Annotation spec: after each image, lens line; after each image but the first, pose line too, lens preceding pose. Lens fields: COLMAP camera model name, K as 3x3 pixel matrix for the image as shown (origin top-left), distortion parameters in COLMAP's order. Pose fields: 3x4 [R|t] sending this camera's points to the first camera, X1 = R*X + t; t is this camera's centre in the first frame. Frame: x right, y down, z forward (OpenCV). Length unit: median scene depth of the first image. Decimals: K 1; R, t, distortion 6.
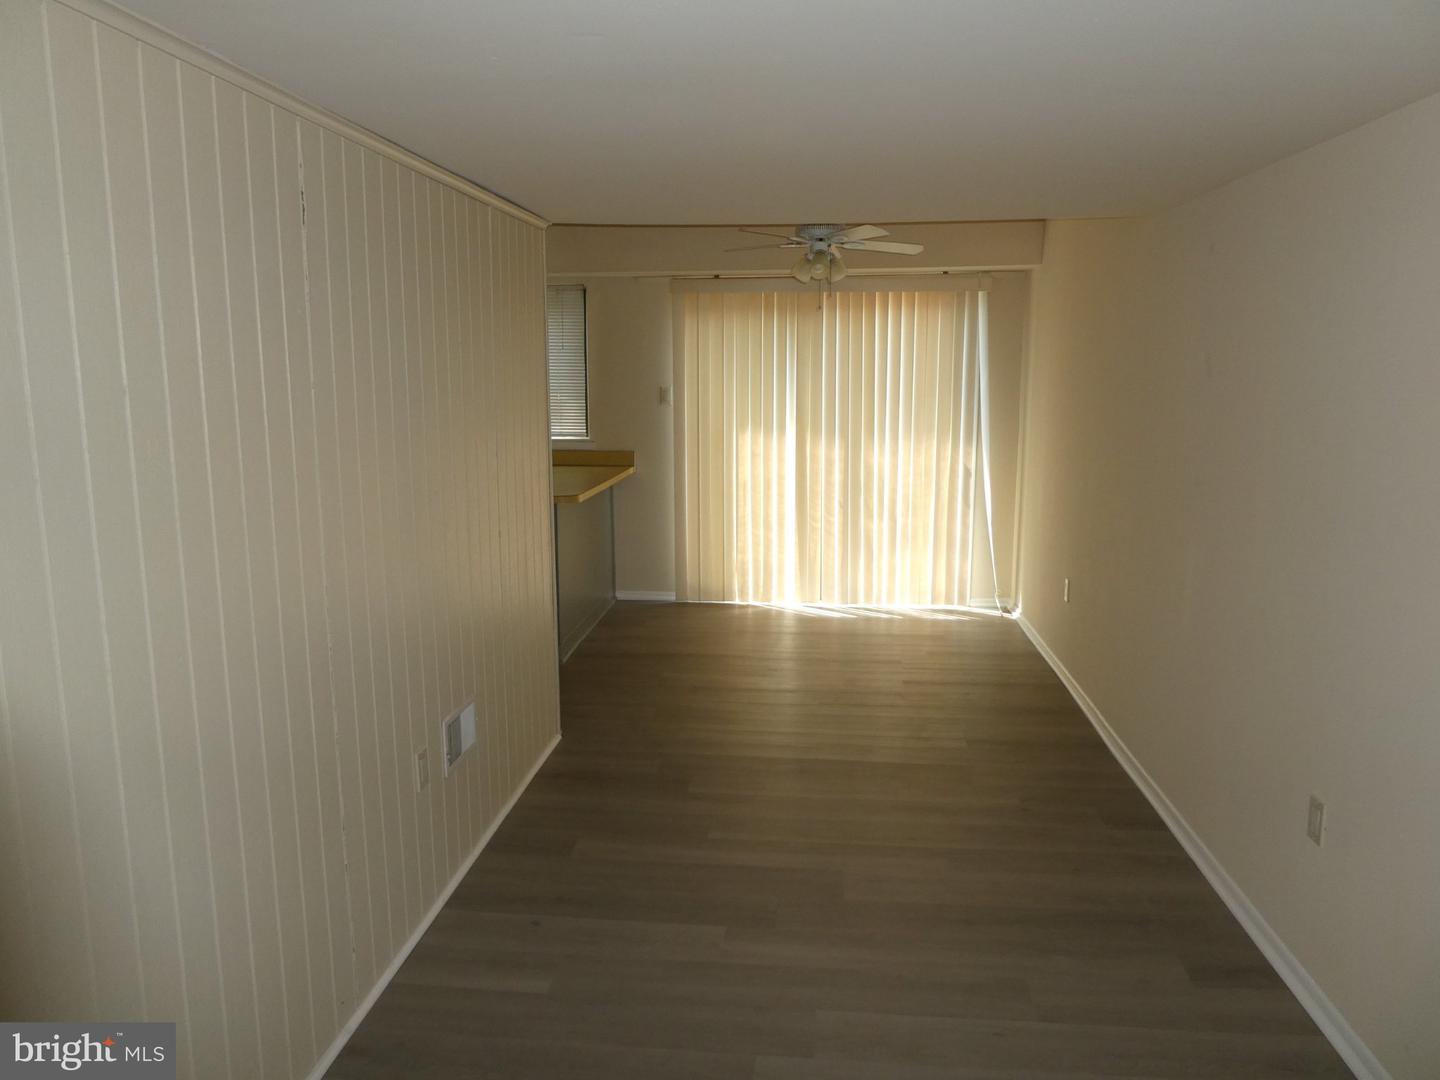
lens RADIAL K [[1017.3, 0, 720.0], [0, 1017.3, 540.0], [0, 0, 1]] dist [-0.009427, -0.007646]
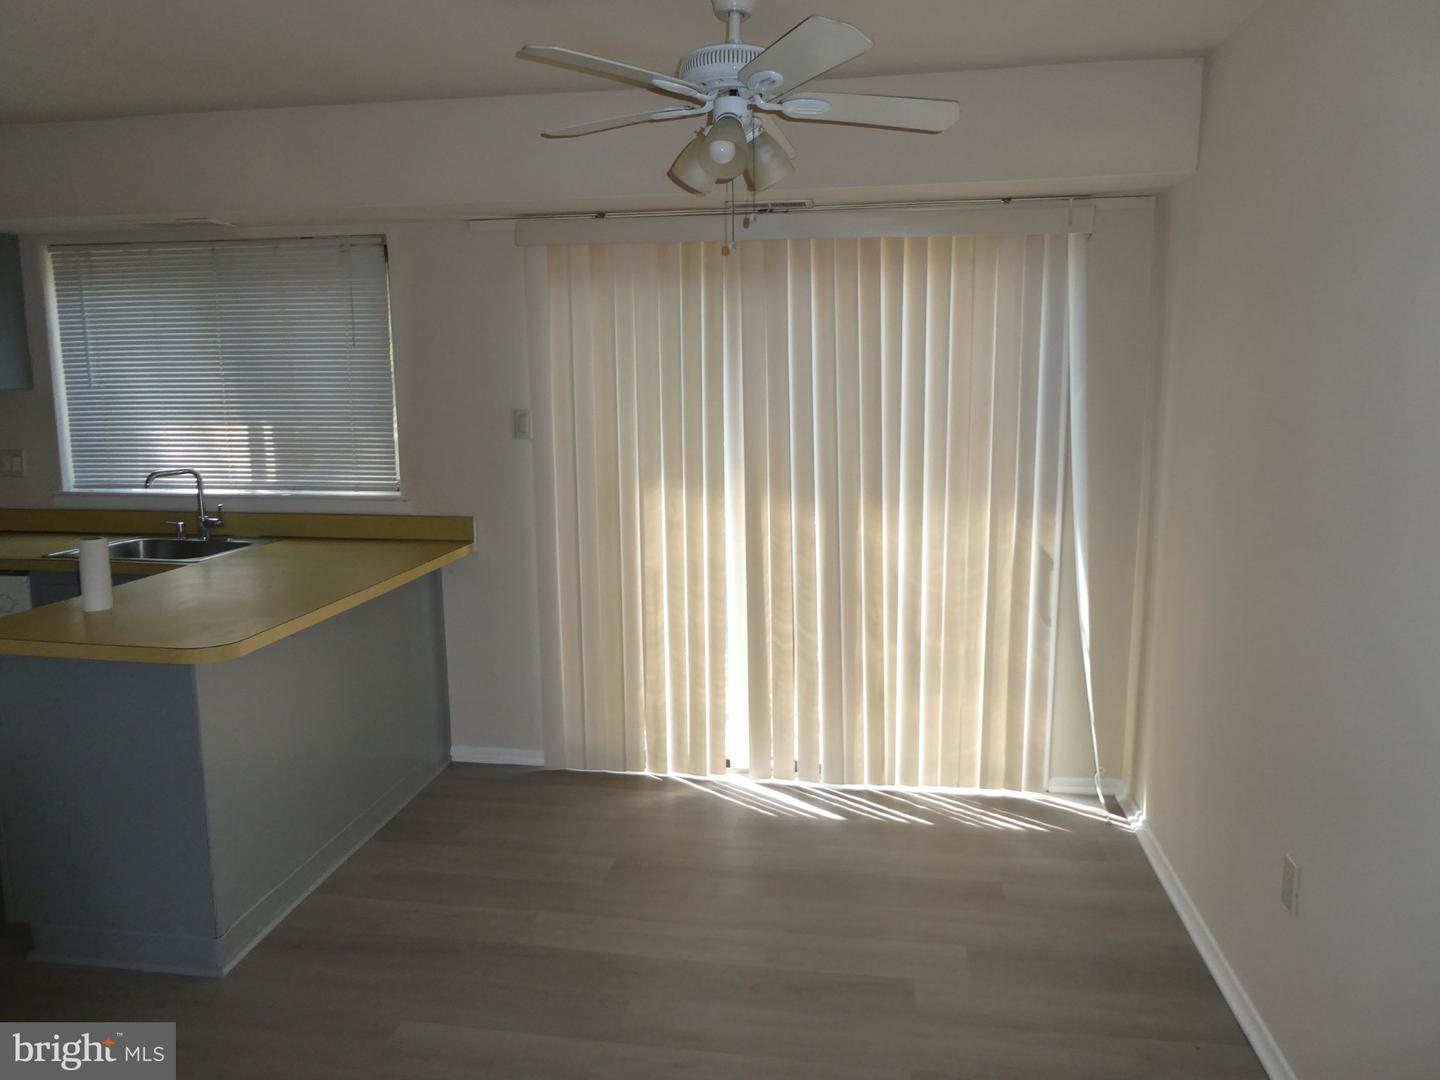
lens RADIAL K [[1017.3, 0, 720.0], [0, 1017.3, 540.0], [0, 0, 1]] dist [-0.009427, -0.007646]
pose [[0.998741, 0.003056, -0.050065, 0.090484], [-0.003170, 0.999993, -0.002195, -0.074656], [0.050058, 0.002351, 0.998744, 0.424899]]
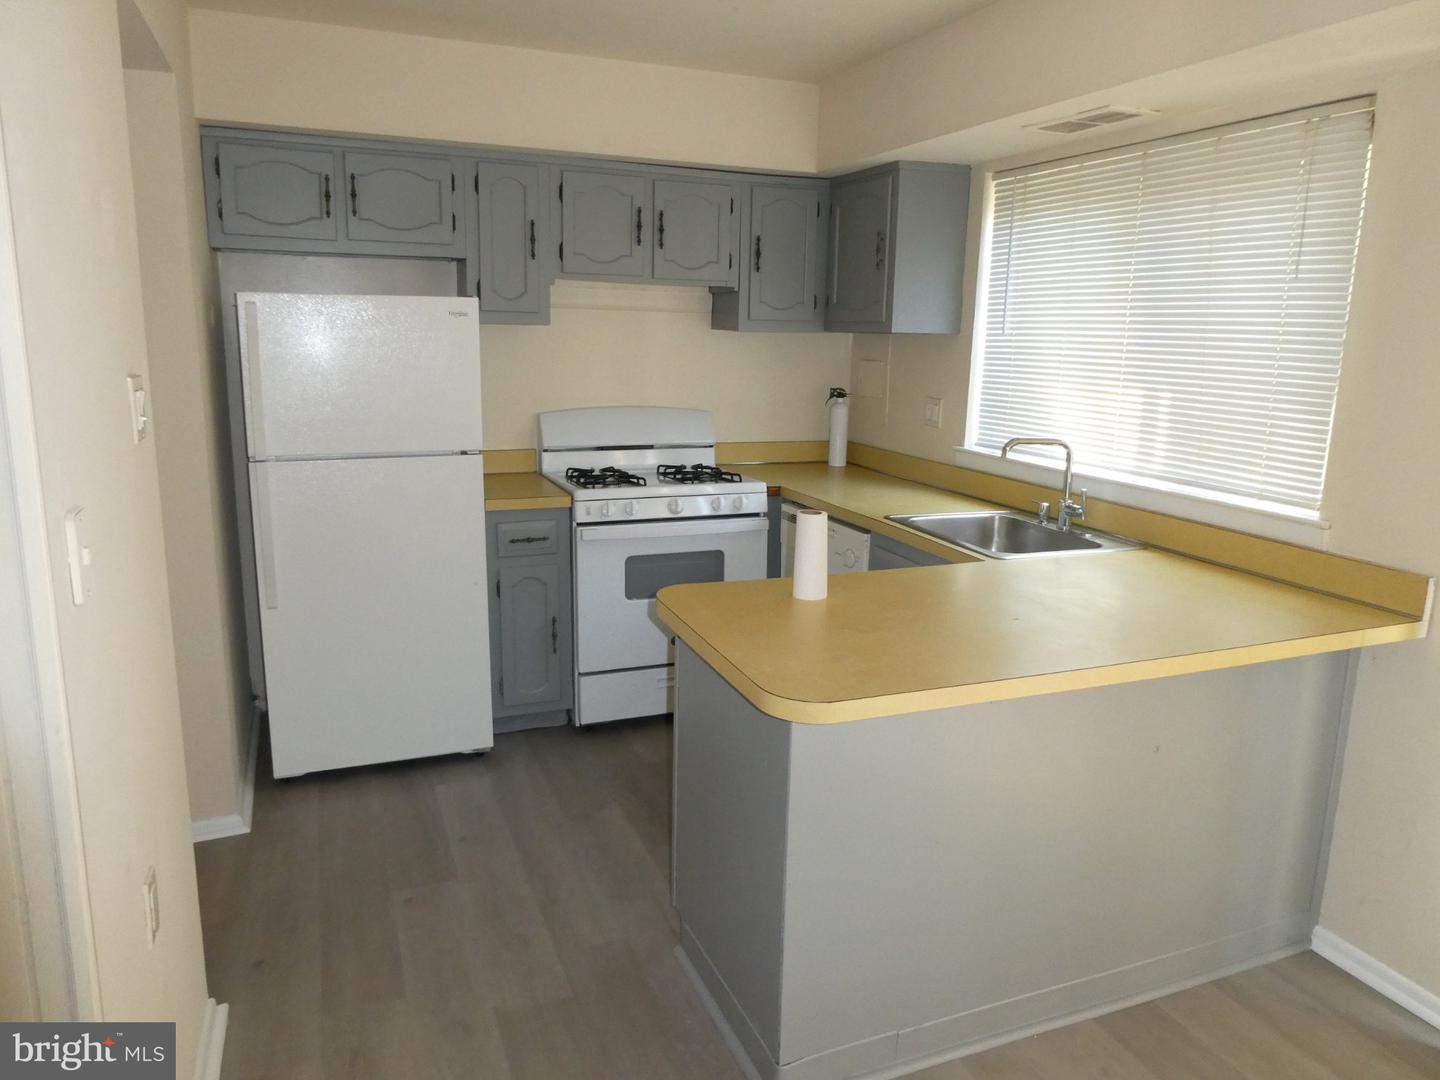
lens RADIAL K [[1017.3, 0, 720.0], [0, 1017.3, 540.0], [0, 0, 1]] dist [-0.009427, -0.007646]
pose [[0.468637, 0.192020, -0.862269, 0.093980], [-0.169290, 0.977520, 0.125677, -0.103932], [0.867018, 0.087077, 0.490609, 0.639850]]
